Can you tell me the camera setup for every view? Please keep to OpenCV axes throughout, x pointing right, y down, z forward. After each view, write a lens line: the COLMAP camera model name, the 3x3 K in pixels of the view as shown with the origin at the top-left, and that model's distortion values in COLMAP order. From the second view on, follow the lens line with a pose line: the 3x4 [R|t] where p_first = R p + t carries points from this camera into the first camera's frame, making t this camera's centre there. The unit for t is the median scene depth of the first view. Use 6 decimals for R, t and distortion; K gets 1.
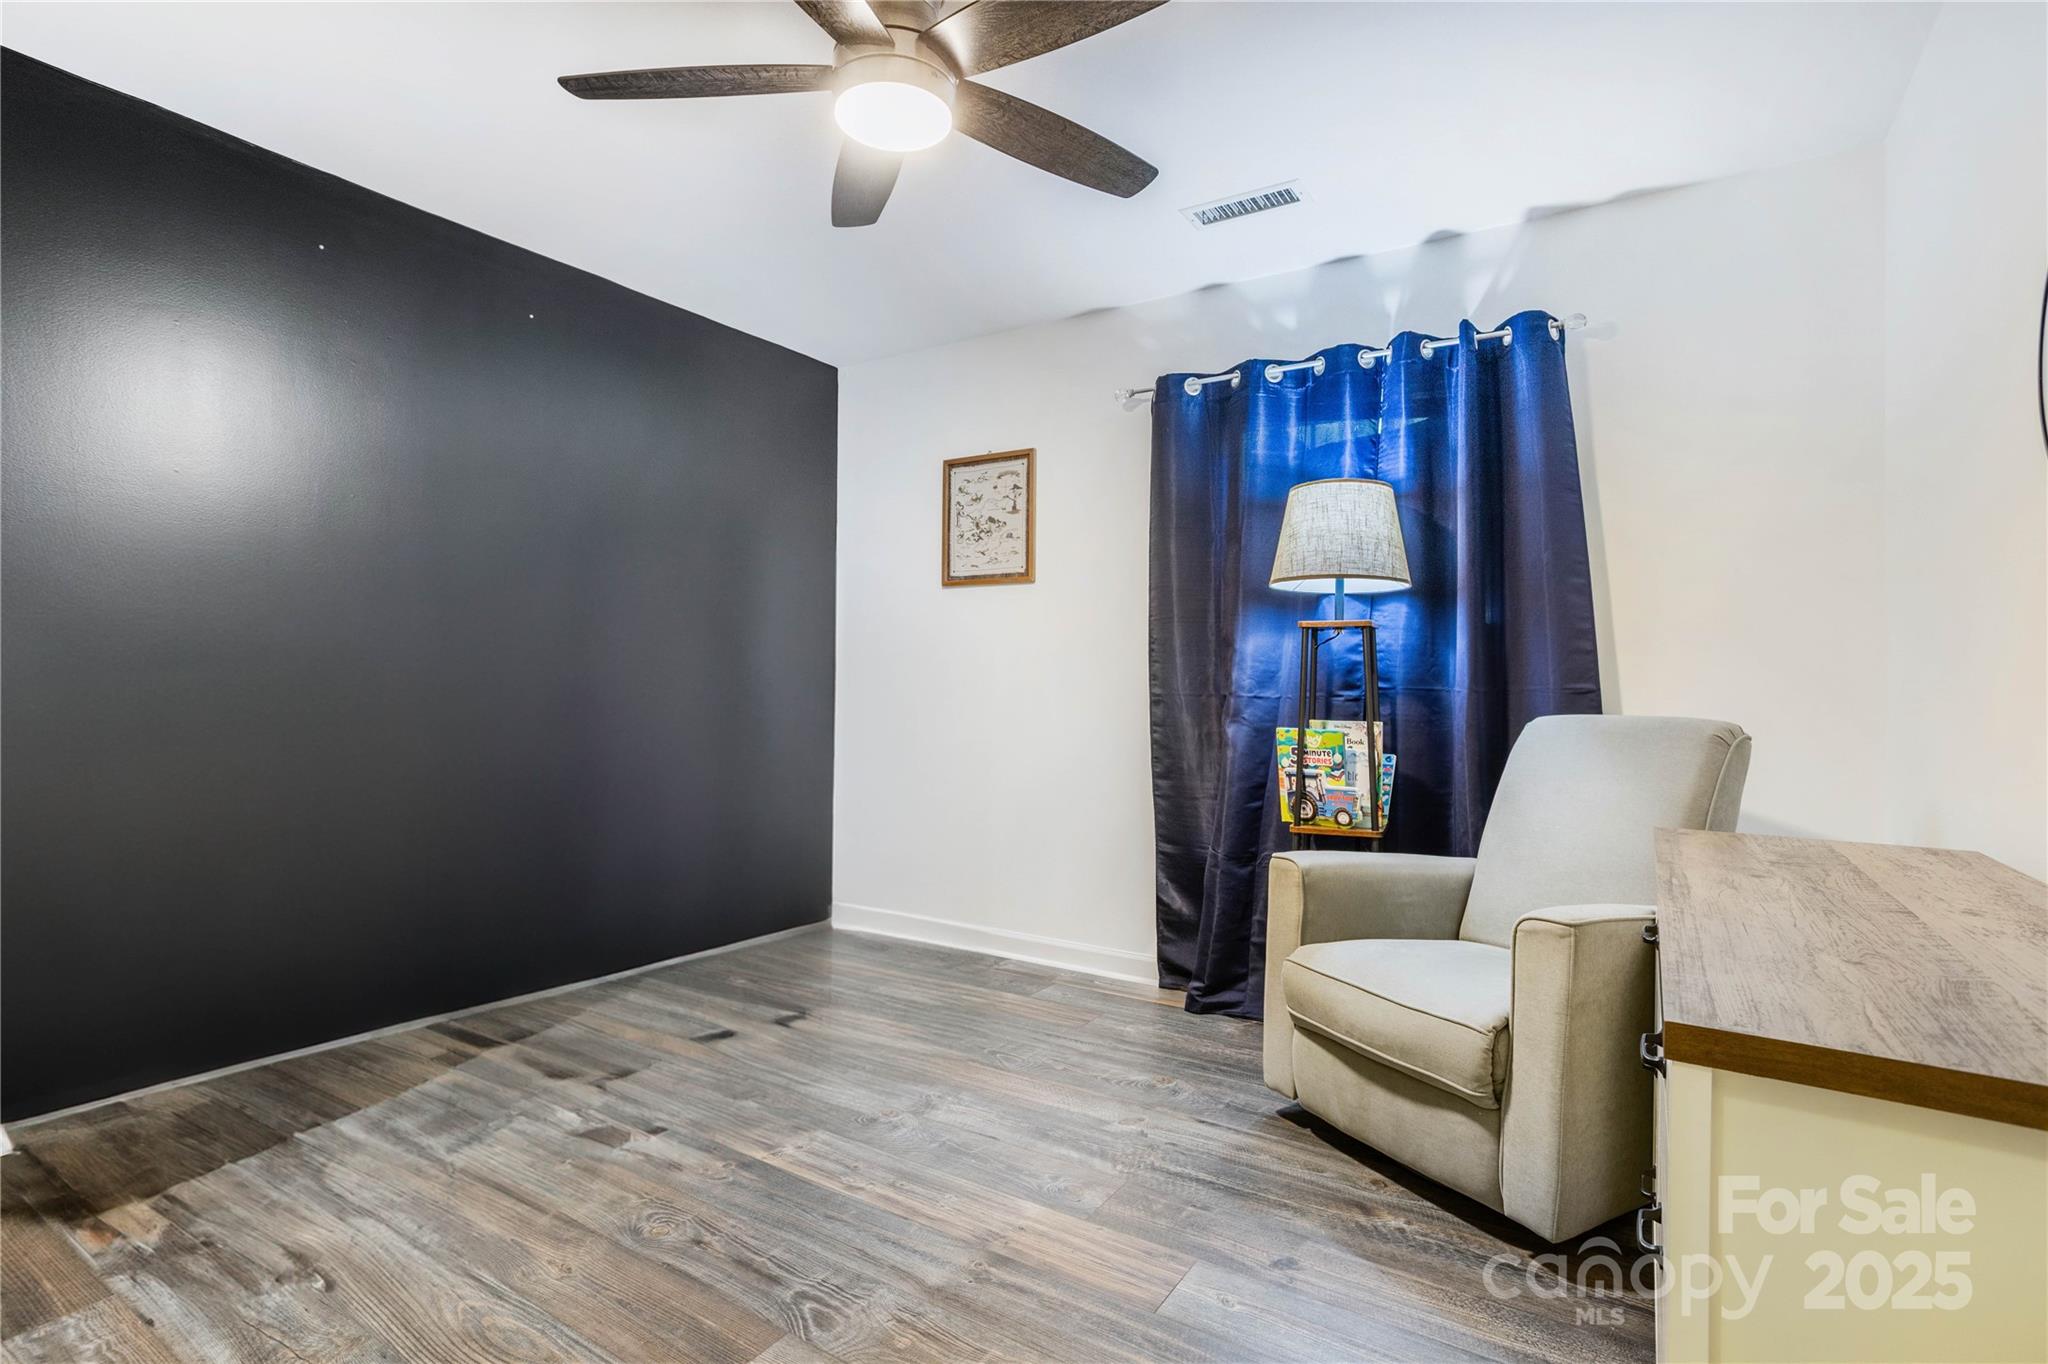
lens RADIAL K [[998.1, 0, 1030.8], [0, 998.1, 682.0], [0, 0, 1]] dist [-0.033446, 0.003111]
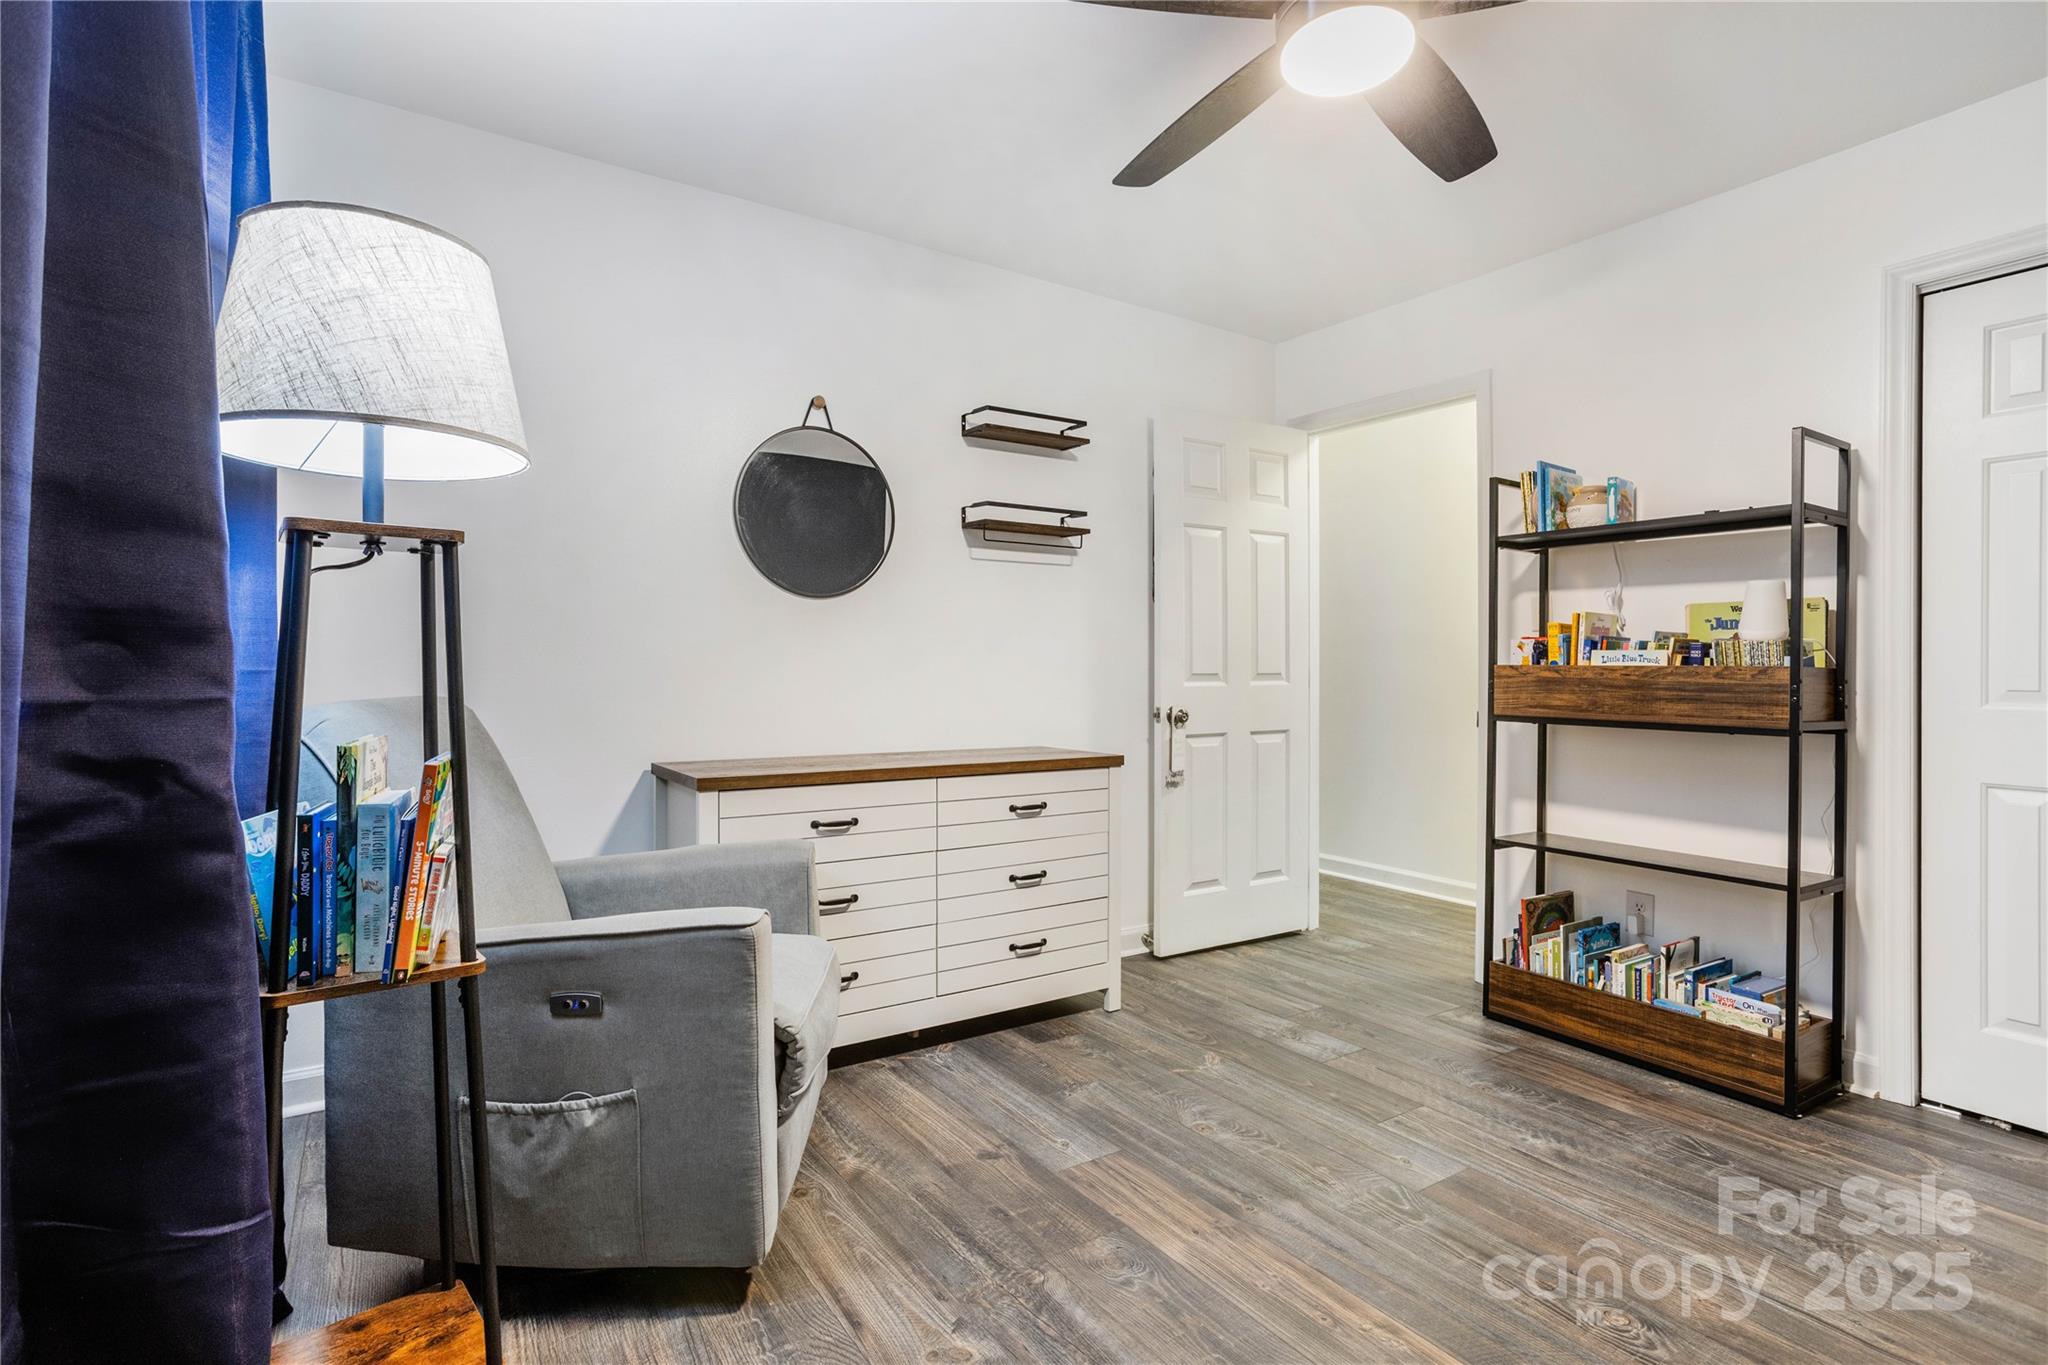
lens RADIAL K [[998.1, 0, 1024.2], [0, 998.1, 667.3], [0, 0, 1]] dist [-0.033446, 0.003111]
pose [[-0.915795, -0.010122, 0.401518, -0.234020], [-0.012748, 0.999911, -0.003869, 0.007520], [-0.401443, -0.008662, -0.915843, 1.927205]]
